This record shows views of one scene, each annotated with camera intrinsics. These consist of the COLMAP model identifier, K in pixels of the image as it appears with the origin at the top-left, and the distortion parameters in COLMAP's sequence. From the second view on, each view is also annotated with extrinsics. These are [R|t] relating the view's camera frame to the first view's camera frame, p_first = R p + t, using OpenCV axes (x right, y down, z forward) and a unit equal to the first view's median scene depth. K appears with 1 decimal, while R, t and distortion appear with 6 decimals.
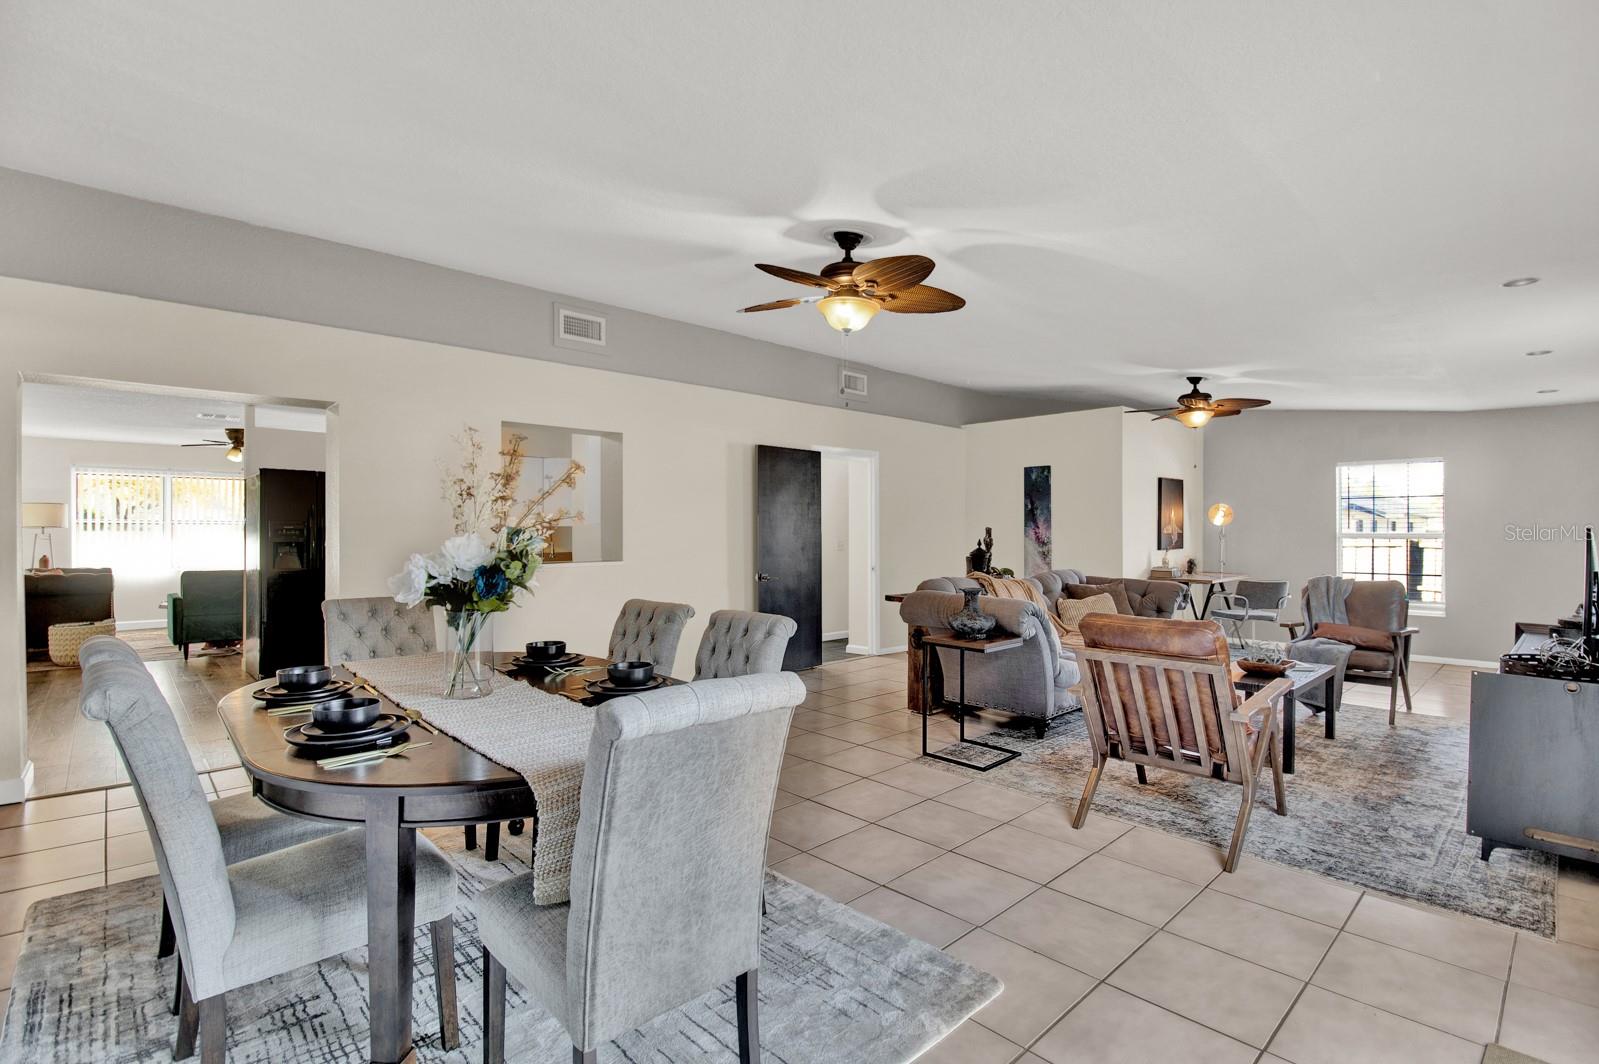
lens RADIAL K [[766.7, 0, 806.9], [0, 766.7, 526.8], [0, 0, 1]] dist [-0.019805, -0.005113]
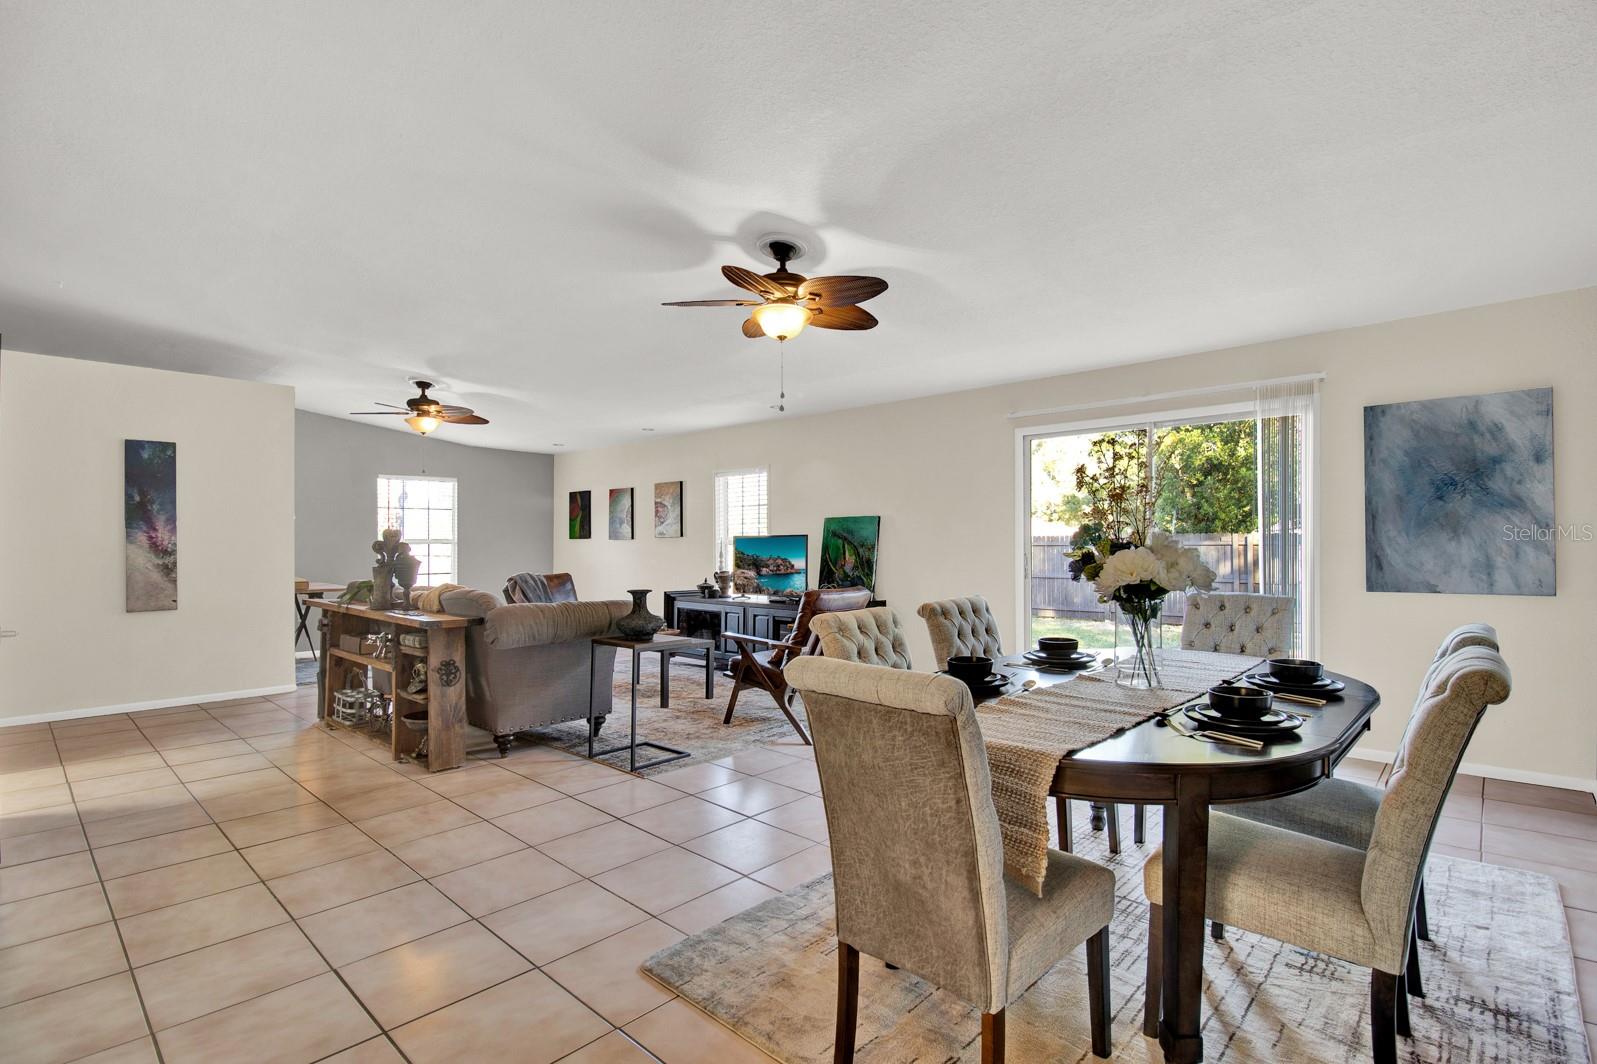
lens RADIAL K [[765.8, 0, 823.1], [0, 765.8, 536.4], [0, 0, 1]] dist [-0.019805, -0.005113]
pose [[-0.086572, 0.004779, 0.996234, -0.444811], [-0.005520, 0.999971, -0.005277, 0.007538], [-0.996230, -0.005956, -0.086544, 0.469298]]
